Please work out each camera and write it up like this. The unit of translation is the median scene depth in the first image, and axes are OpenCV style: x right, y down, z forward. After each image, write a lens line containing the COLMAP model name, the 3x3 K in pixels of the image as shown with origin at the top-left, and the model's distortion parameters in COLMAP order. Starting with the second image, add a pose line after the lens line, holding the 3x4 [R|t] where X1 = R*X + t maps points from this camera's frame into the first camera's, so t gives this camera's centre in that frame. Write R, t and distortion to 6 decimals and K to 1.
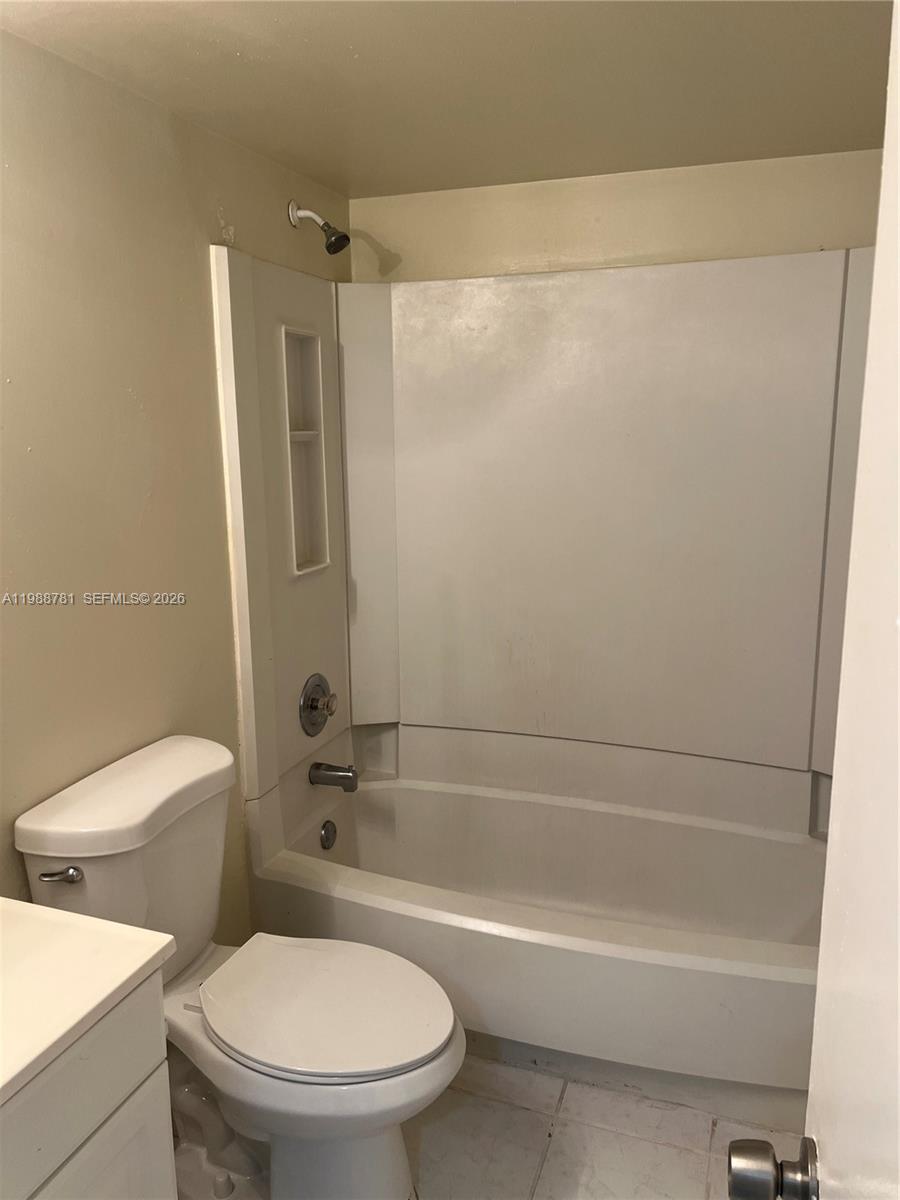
lens RADIAL K [[964.8, 0, 433.5], [0, 964.8, 602.8], [0, 0, 1]] dist [0.102630, -0.171284]
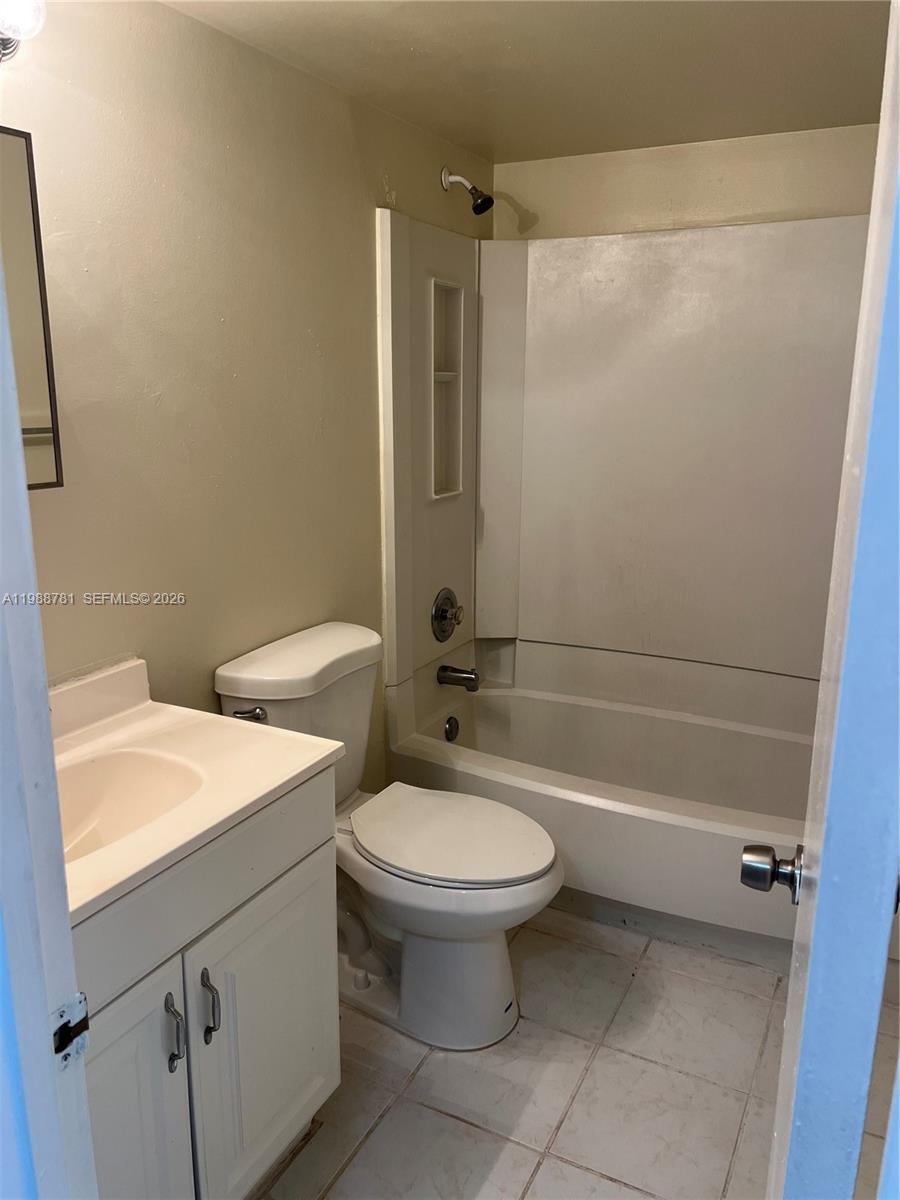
lens RADIAL K [[964.8, 0, 433.5], [0, 964.8, 602.8], [0, 0, 1]] dist [0.102630, -0.171284]
pose [[0.991654, 0.044118, -0.121144, 0.002693], [-0.039429, 0.998388, 0.040832, 0.049285], [0.122750, -0.035715, 0.991795, -0.149091]]
